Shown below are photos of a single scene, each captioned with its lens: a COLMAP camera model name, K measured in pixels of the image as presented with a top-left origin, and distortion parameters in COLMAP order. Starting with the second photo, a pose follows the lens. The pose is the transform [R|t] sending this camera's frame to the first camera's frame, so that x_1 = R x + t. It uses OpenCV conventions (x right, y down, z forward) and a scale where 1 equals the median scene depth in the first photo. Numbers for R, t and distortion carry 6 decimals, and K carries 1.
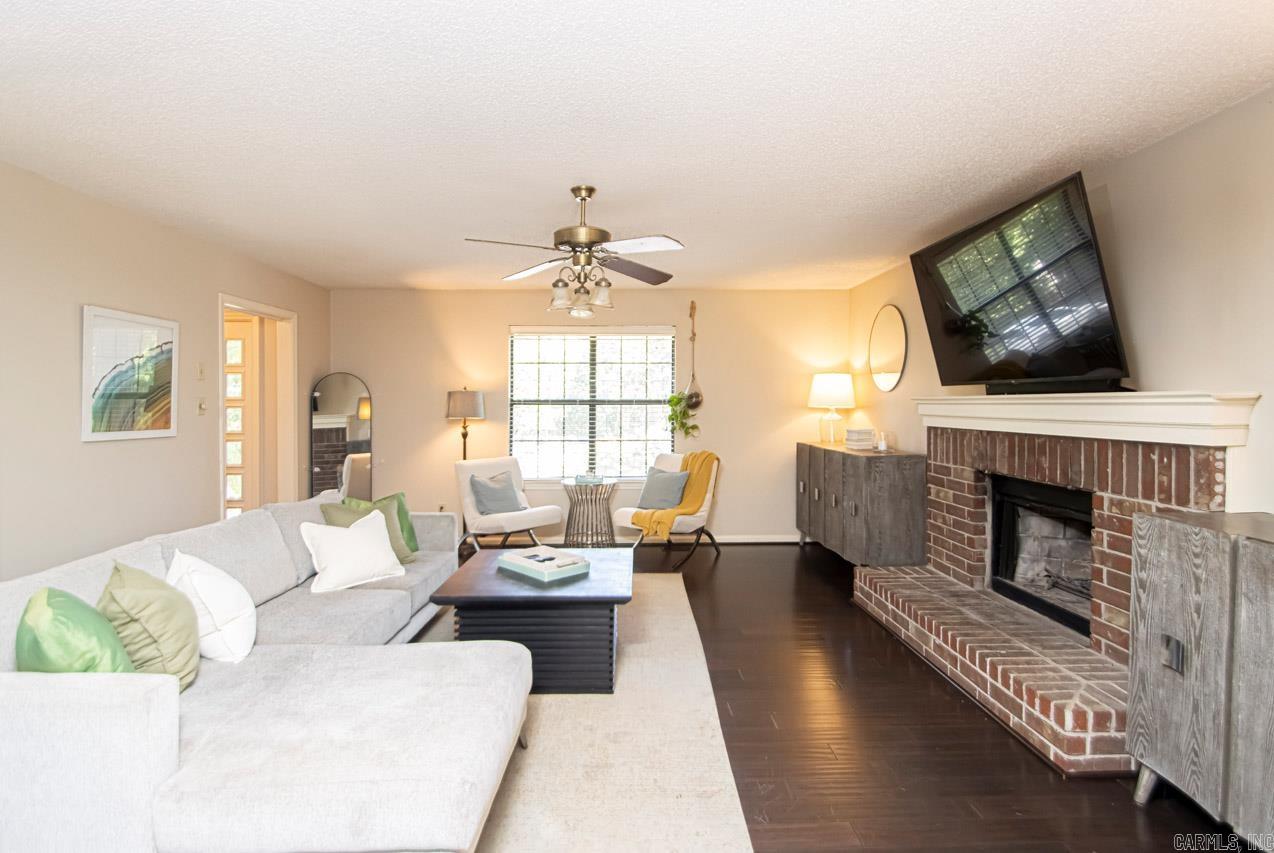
lens RADIAL K [[616.4, 0, 655.7], [0, 616.4, 407.4], [0, 0, 1]] dist [0.036146, -0.036513]
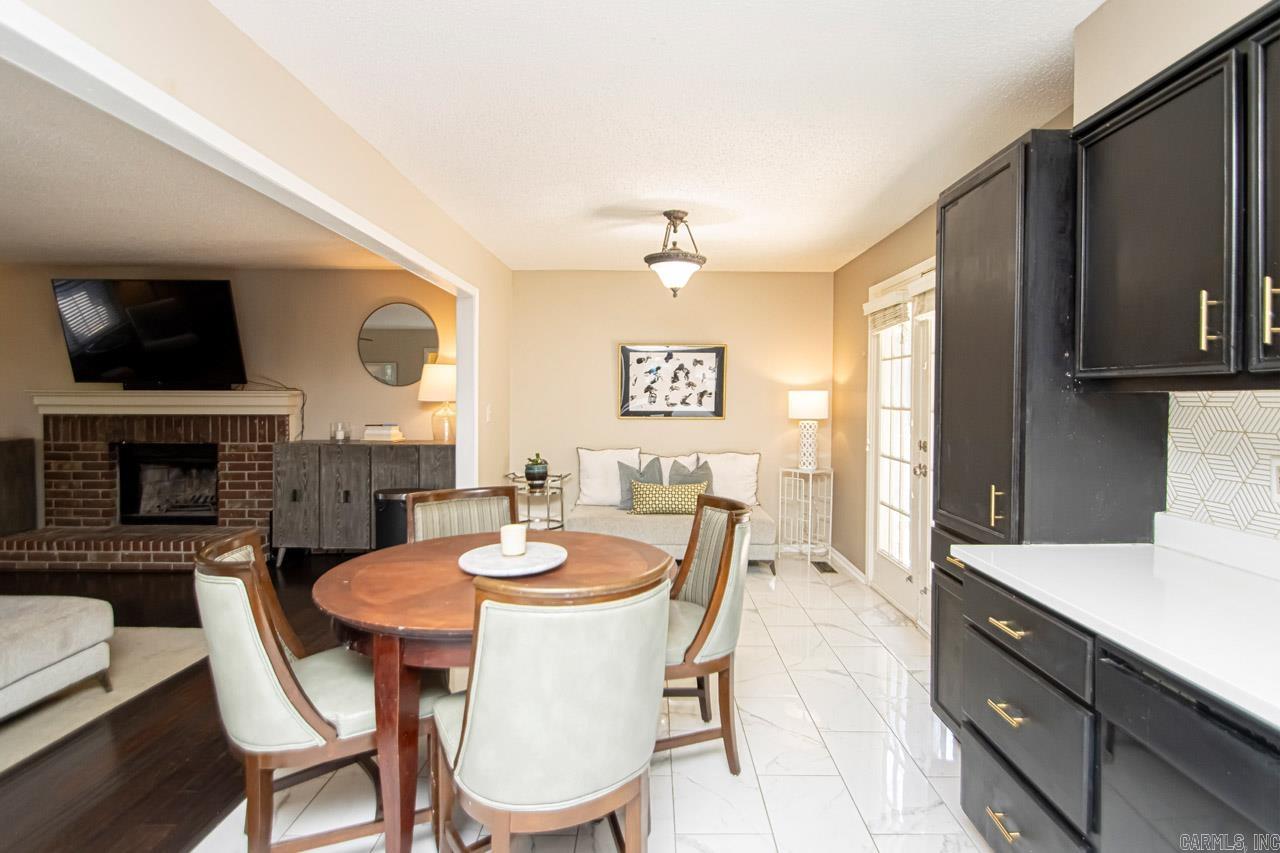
lens RADIAL K [[649.9, 0, 642.0], [0, 649.9, 413.8], [0, 0, 1]] dist [0.032971, -0.029401]
pose [[0.048288, -0.023731, 0.998552, -0.915099], [0.002540, 0.999717, 0.023636, 0.002487], [-0.998830, 0.001395, 0.048334, -0.283650]]
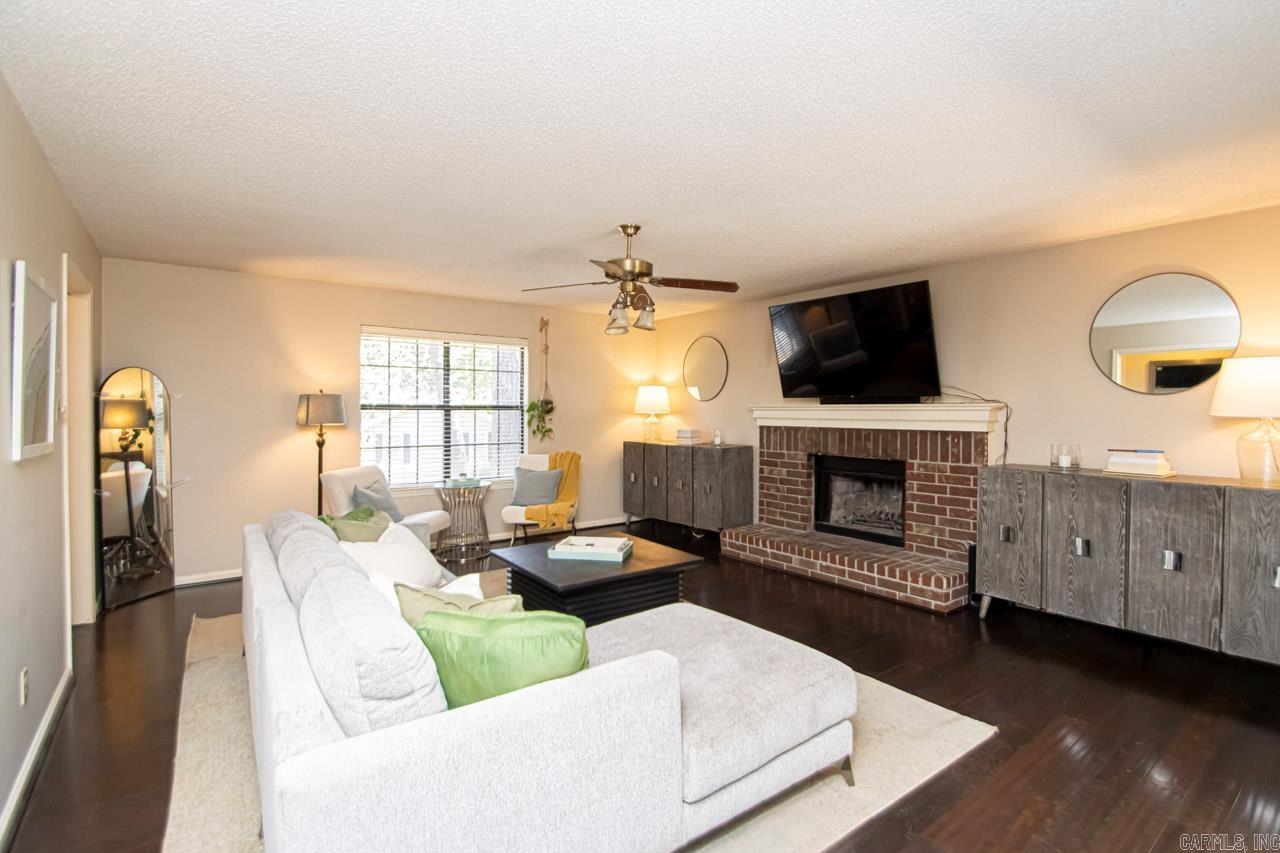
lens RADIAL K [[575.2, 0, 633.3], [0, 575.2, 416.8], [0, 0, 1]] dist [-0.009403, -0.000743]
pose [[0.824775, -0.004274, 0.565446, -0.632915], [0.000839, 0.999980, 0.006335, 0.001565], [-0.565461, -0.004751, 0.824761, 0.080405]]
